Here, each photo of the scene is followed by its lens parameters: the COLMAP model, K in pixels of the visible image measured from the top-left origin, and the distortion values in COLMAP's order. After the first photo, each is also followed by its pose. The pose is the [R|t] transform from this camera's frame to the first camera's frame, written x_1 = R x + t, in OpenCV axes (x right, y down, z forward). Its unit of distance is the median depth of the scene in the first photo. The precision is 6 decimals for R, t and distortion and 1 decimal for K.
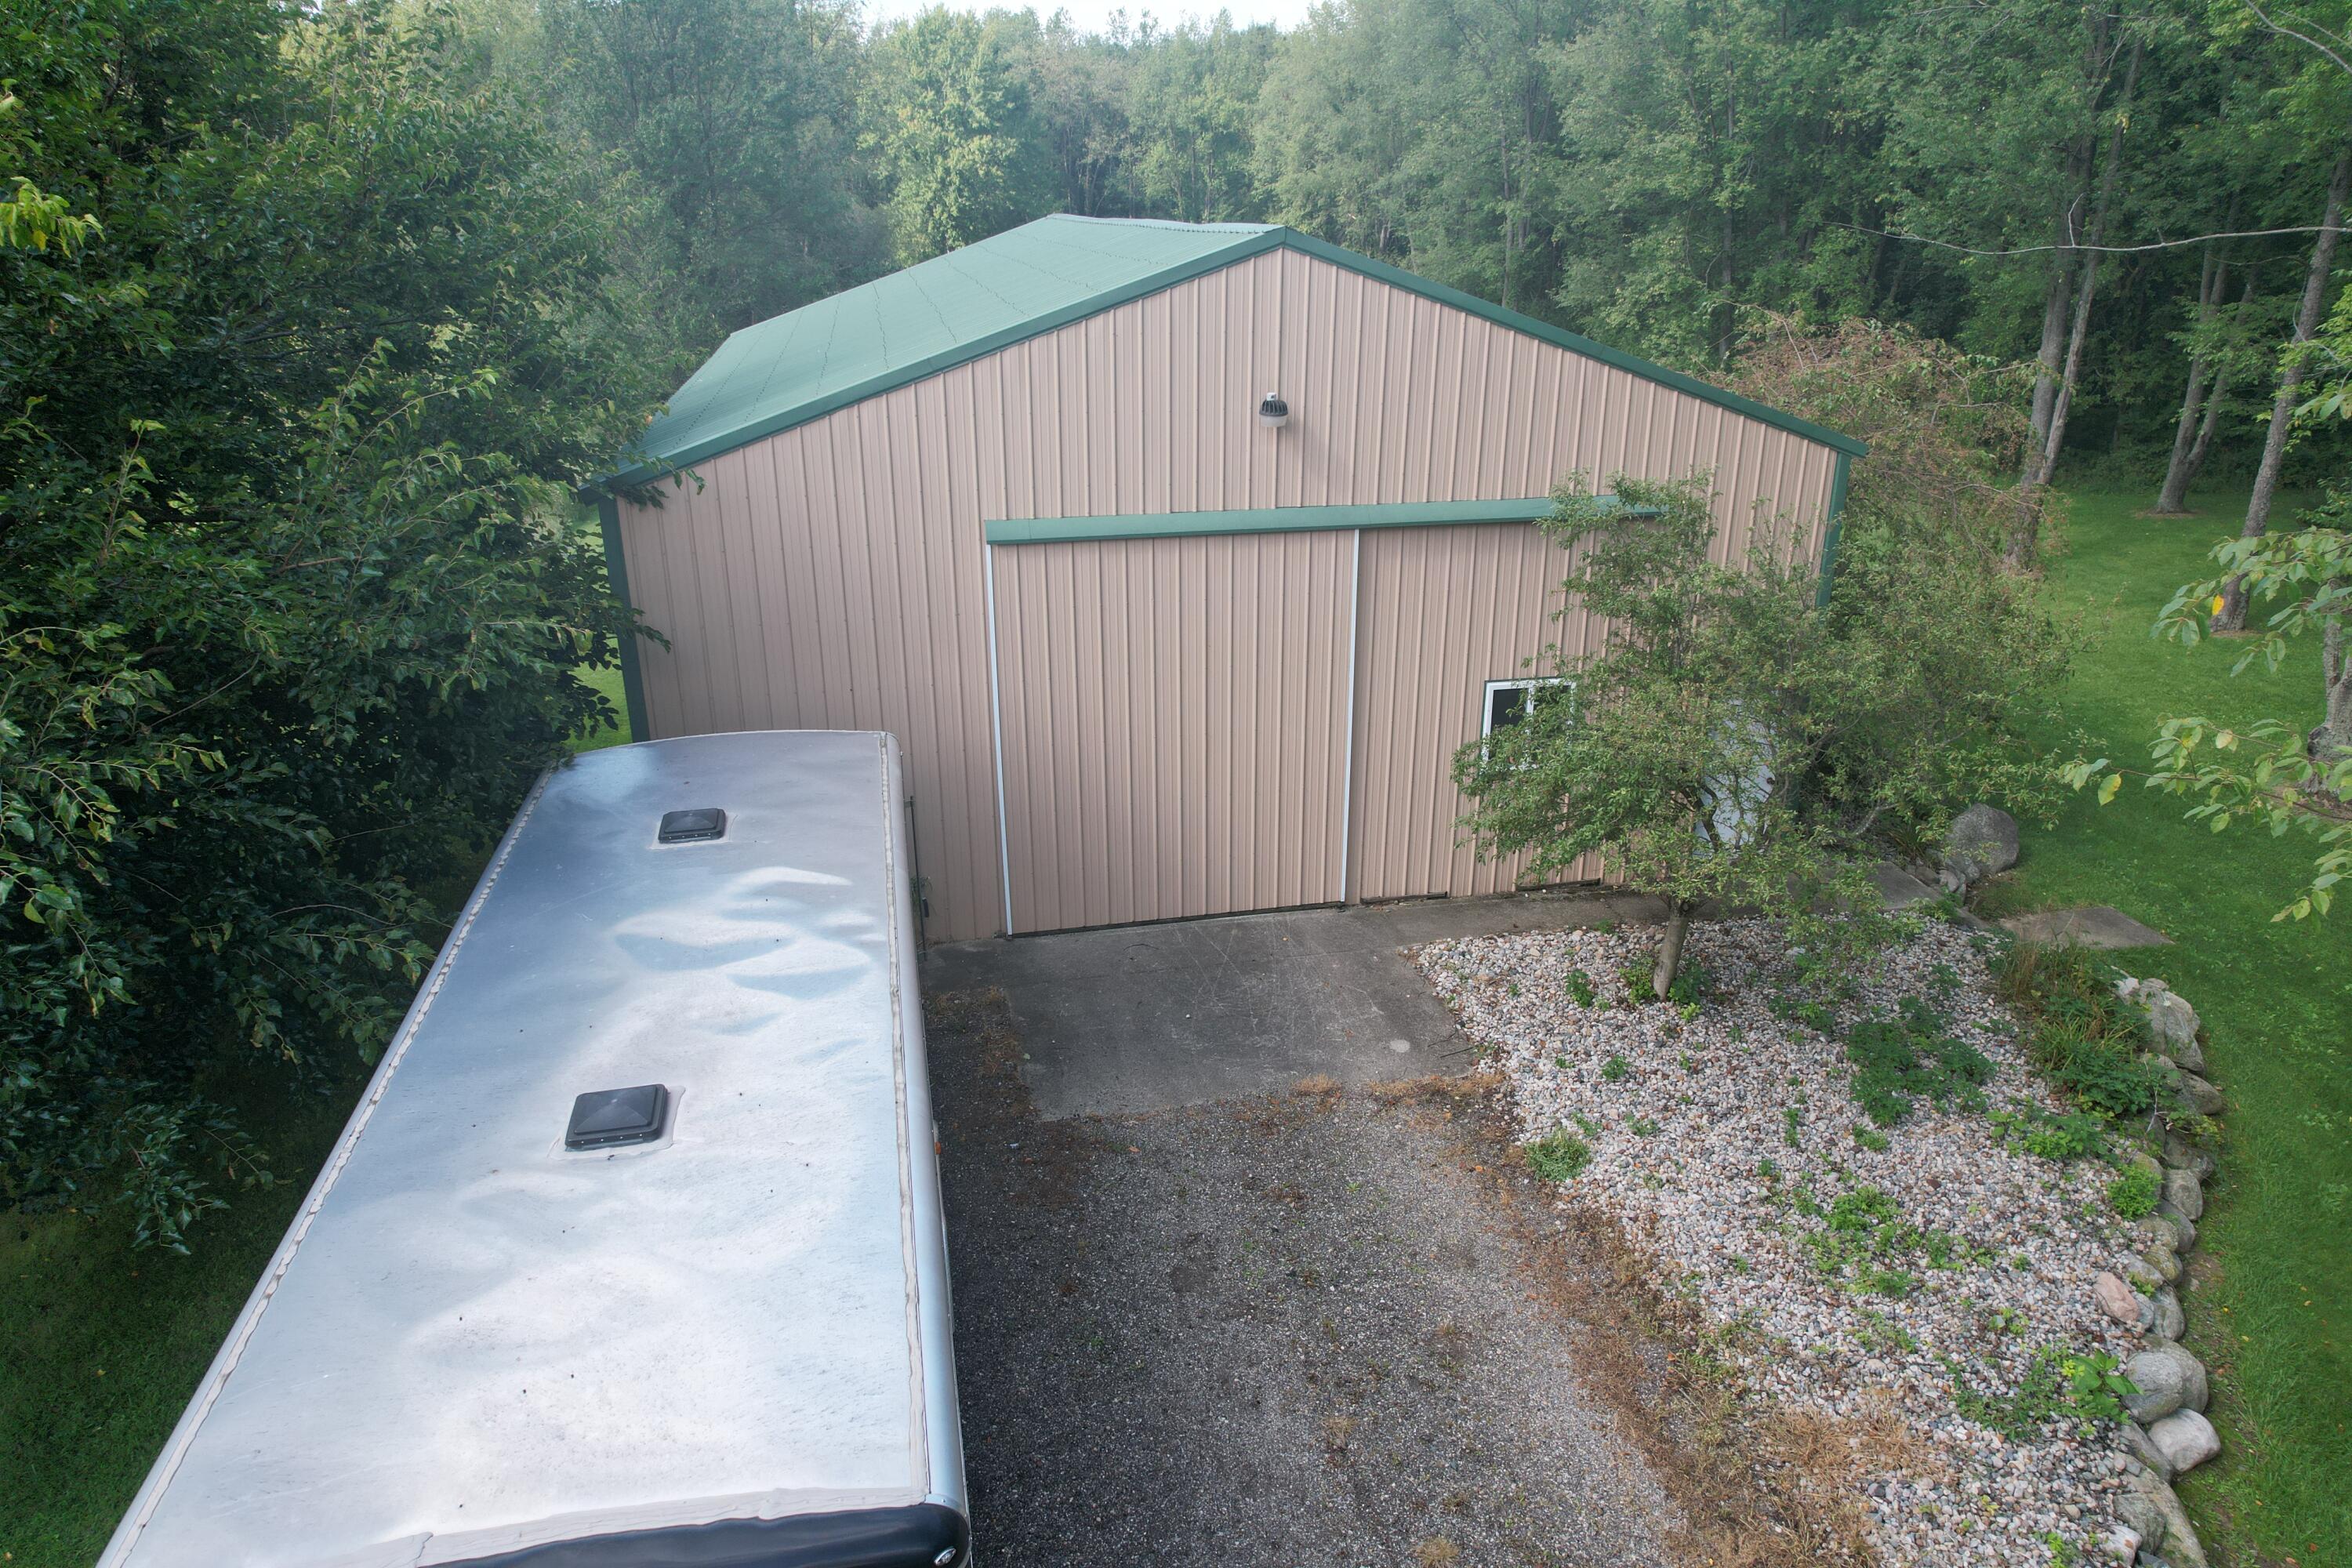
lens RADIAL K [[1472.7, 0, 1176.0], [0, 1472.7, 784.0], [0, 0, 1]] dist [-0.082177, 0.061137]
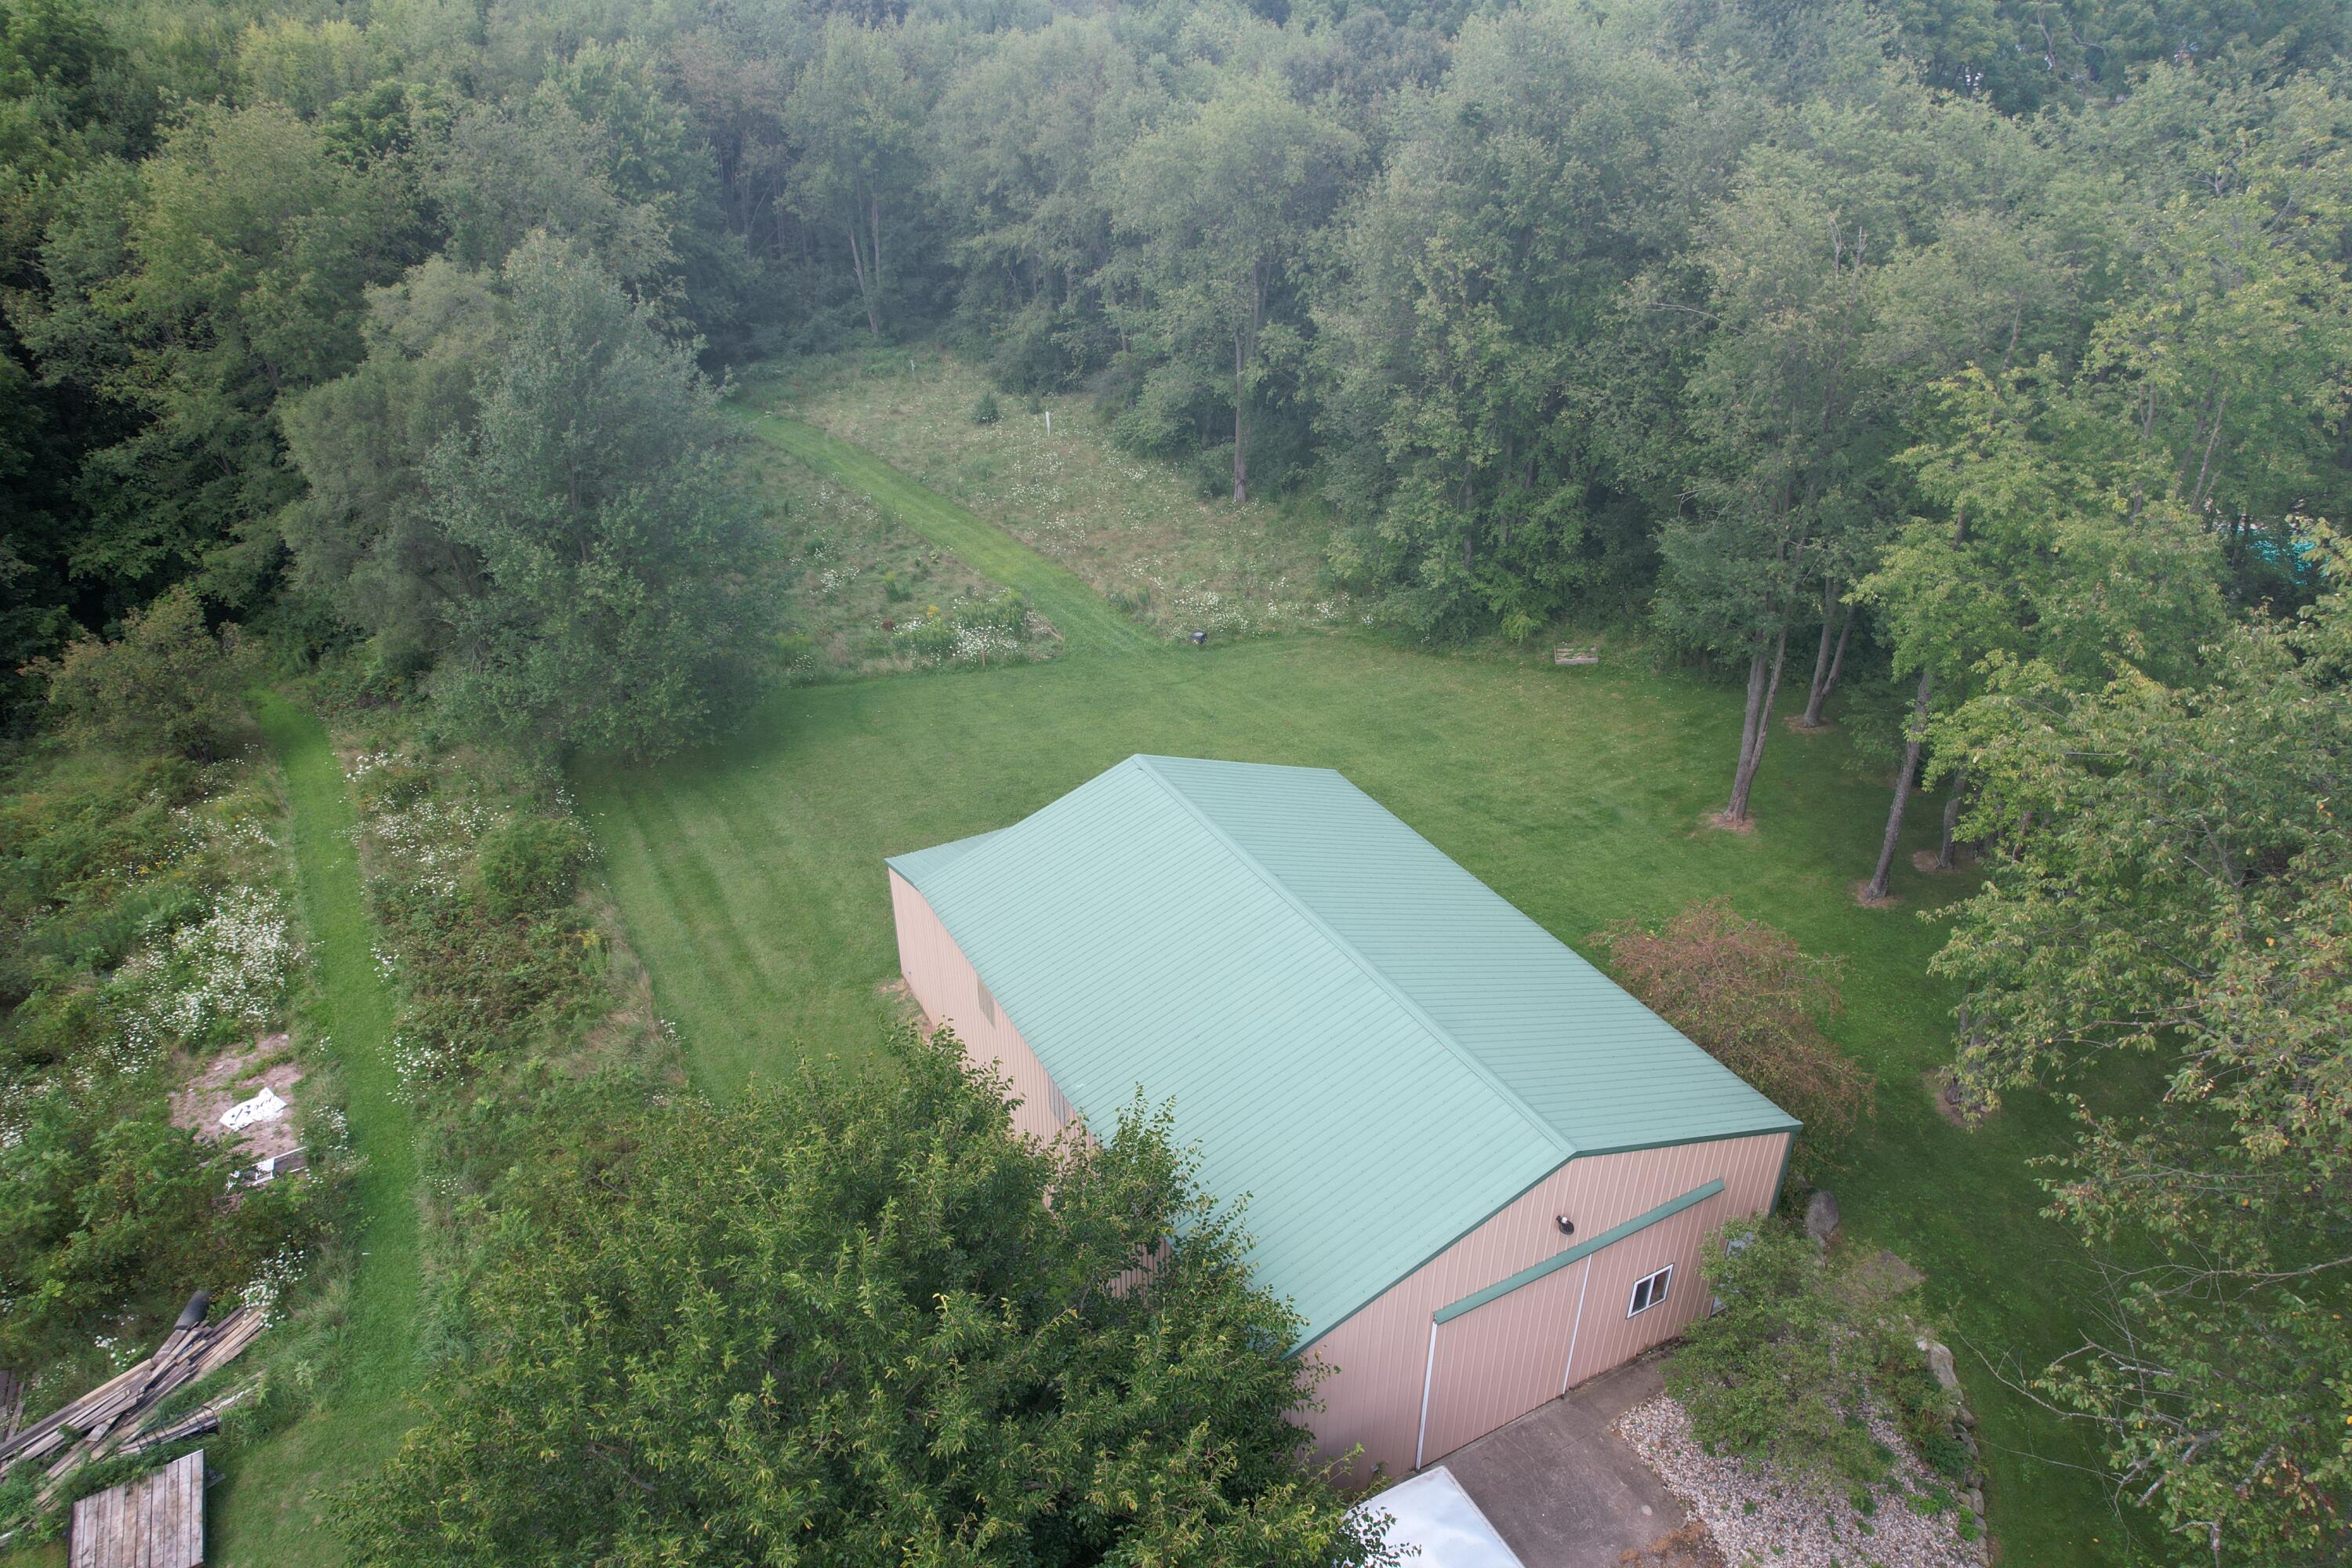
lens RADIAL K [[1472.7, 0, 1176.0], [0, 1472.7, 784.0], [0, 0, 1]] dist [-0.082177, 0.061137]
pose [[0.957394, -0.138545, 0.253383, -0.317112], [0.106636, 0.985000, 0.135658, -0.436048], [-0.268377, -0.102858, 0.957807, -0.245203]]
